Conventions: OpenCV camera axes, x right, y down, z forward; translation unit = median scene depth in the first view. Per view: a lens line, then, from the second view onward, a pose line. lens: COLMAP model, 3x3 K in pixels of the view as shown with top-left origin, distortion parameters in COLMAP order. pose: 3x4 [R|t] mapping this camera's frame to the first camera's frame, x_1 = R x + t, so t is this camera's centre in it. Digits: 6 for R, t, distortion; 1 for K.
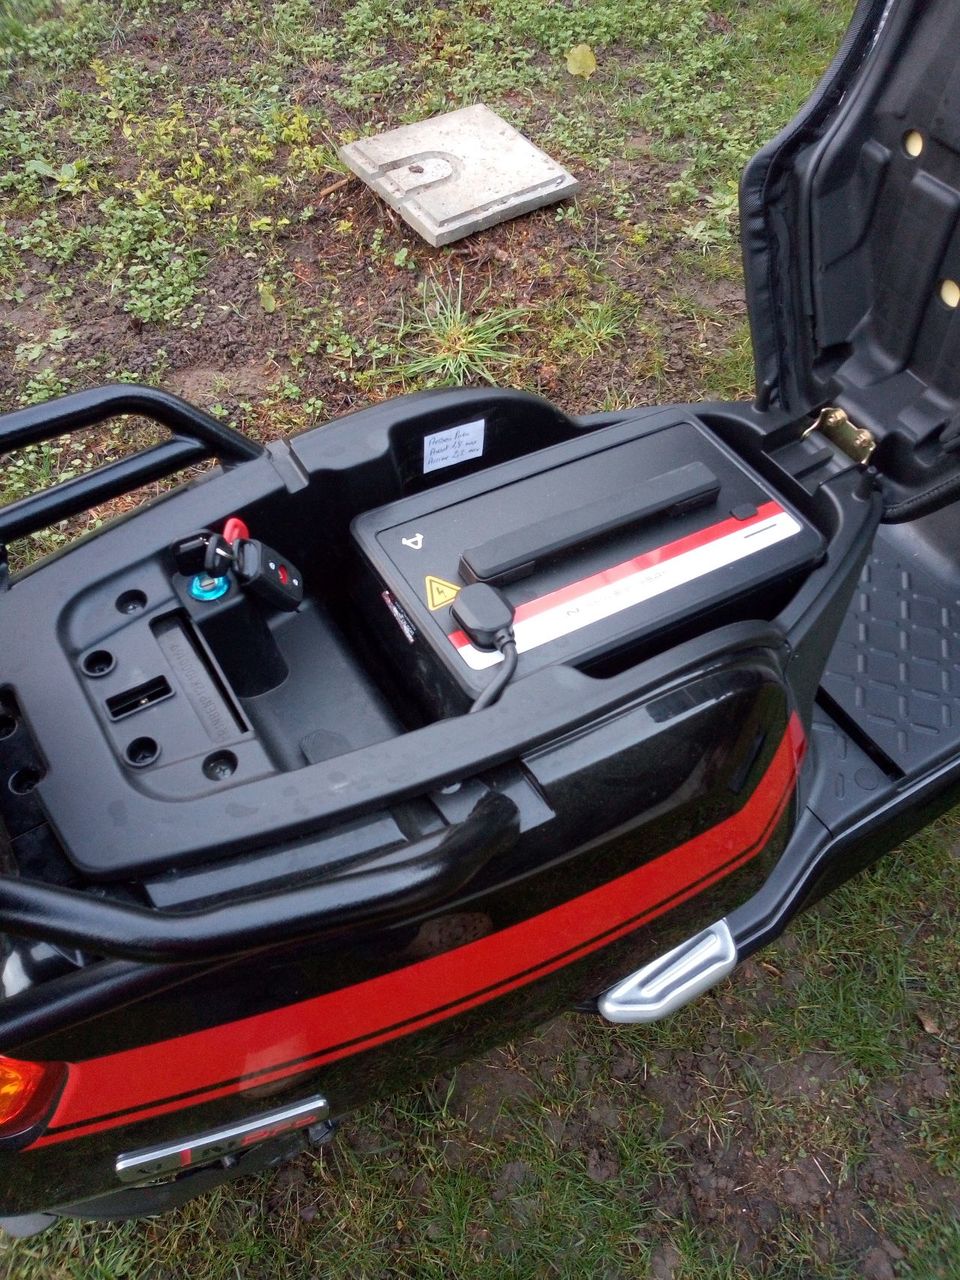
lens RADIAL K [[1020.1, 0, 480.3], [0, 1020.1, 639.0], [0, 0, 1]] dist [-0.004352, -0.006719]
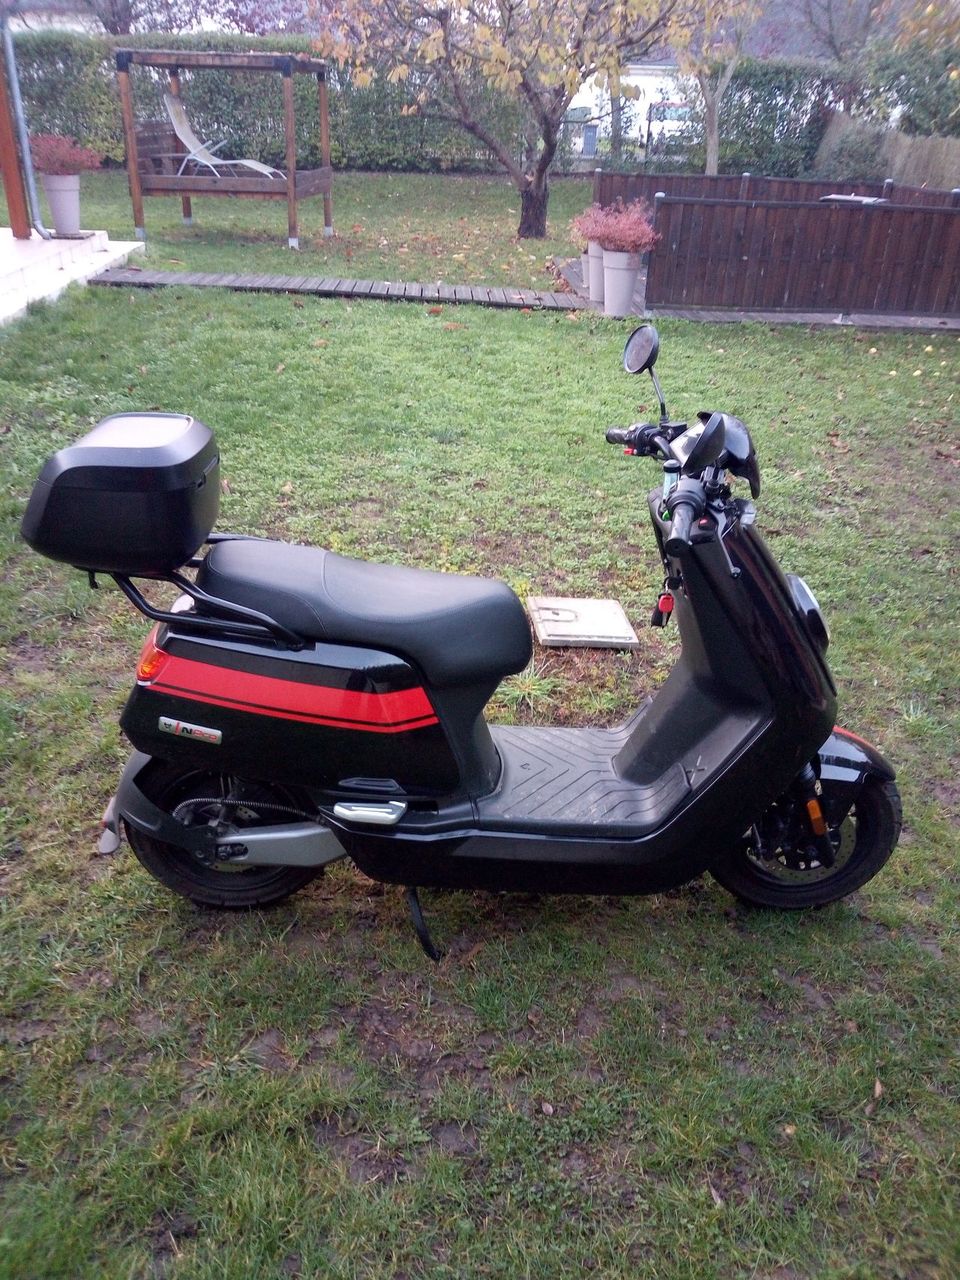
lens RADIAL K [[1020.1, 0, 479.4], [0, 1020.1, 640.6], [0, 0, 1]] dist [-0.004352, -0.006719]
pose [[0.867356, 0.247065, -0.432034, 0.661719], [-0.433237, 0.802061, -0.411100, 0.425803], [0.244949, 0.543743, 0.802710, -0.529665]]
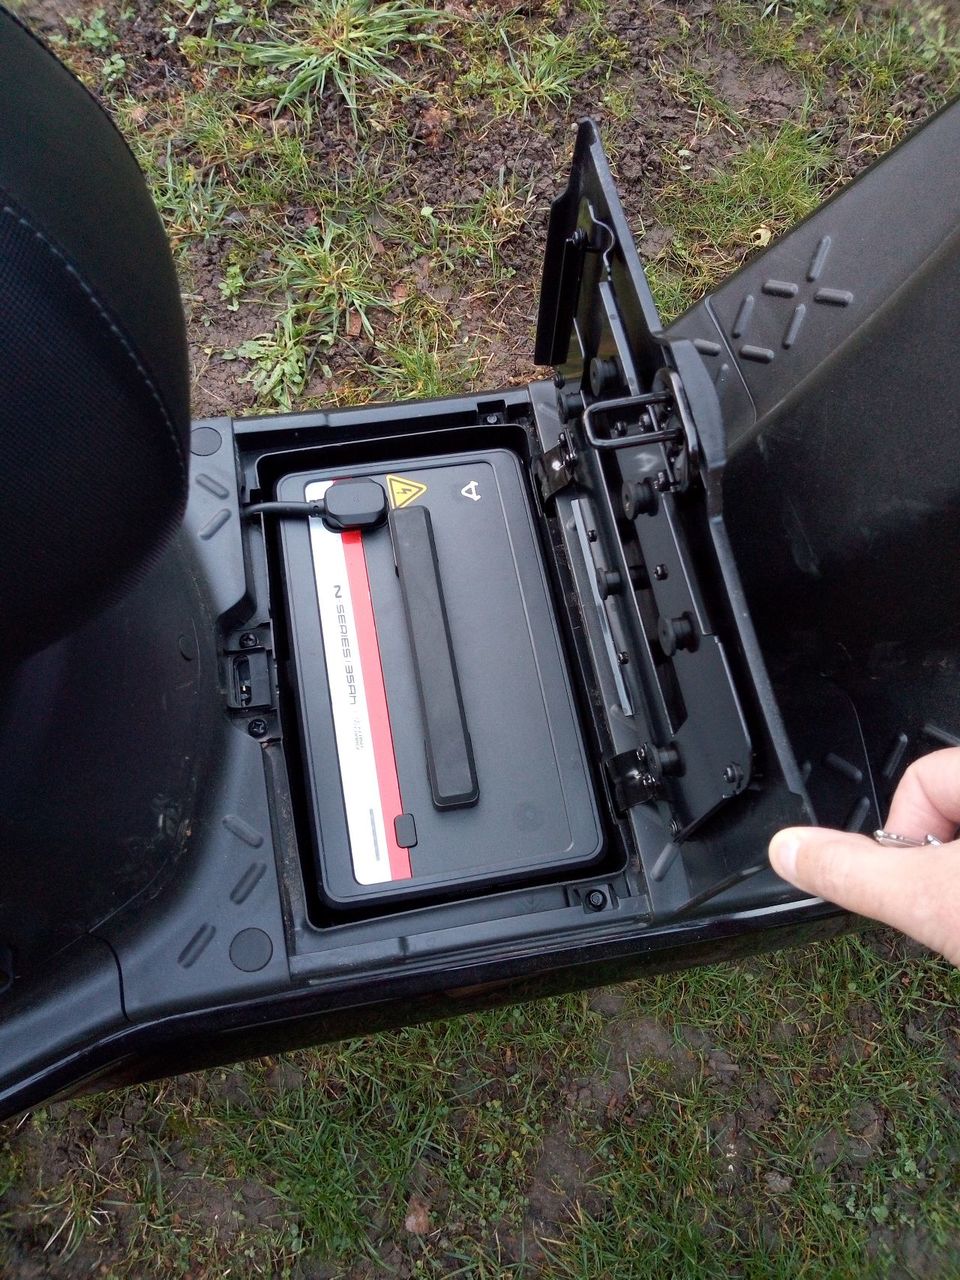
lens RADIAL K [[1020.1, 0, 480.1], [0, 1020.1, 640.3], [0, 0, 1]] dist [-0.004352, -0.006719]
pose [[0.923868, 0.368718, -0.102546, 0.283077], [-0.335087, 0.908770, 0.248706, -0.119490], [0.184893, -0.195409, 0.963135, 0.269320]]
